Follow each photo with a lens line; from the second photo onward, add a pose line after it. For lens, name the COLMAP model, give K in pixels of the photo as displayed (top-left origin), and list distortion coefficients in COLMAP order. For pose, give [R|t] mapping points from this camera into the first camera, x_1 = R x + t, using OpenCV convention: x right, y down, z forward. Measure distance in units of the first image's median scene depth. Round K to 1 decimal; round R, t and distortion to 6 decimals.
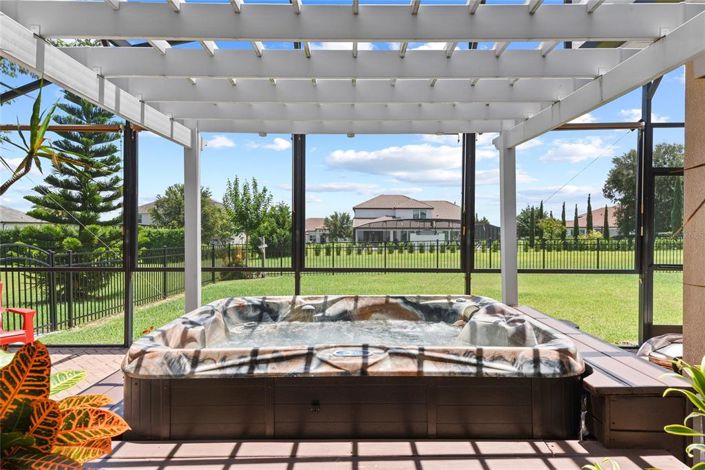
lens RADIAL K [[476.7, 0, 352.5], [0, 476.7, 235.0], [0, 0, 1]] dist [0.040598, -0.000446]
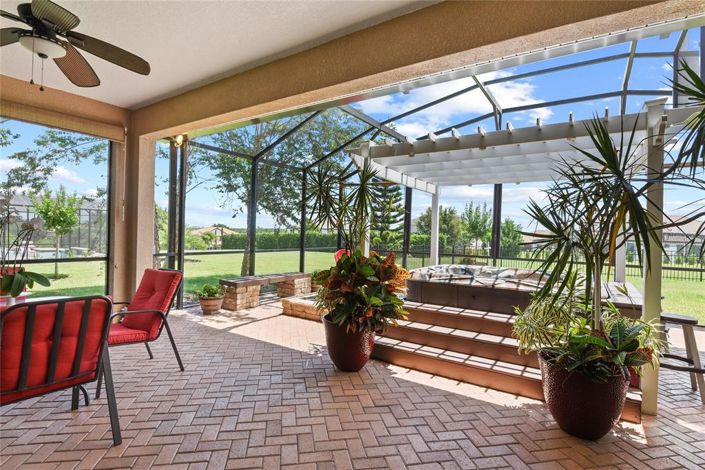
lens RADIAL K [[356.7, 0, 352.5], [0, 356.7, 235.0], [0, 0, 1]] dist [-0.001708, -0.000386]
pose [[0.838916, 0.024319, -0.543717, 0.083509], [-0.034458, 0.999370, -0.008467, 0.010771], [0.543169, 0.025839, 0.839226, -0.200017]]
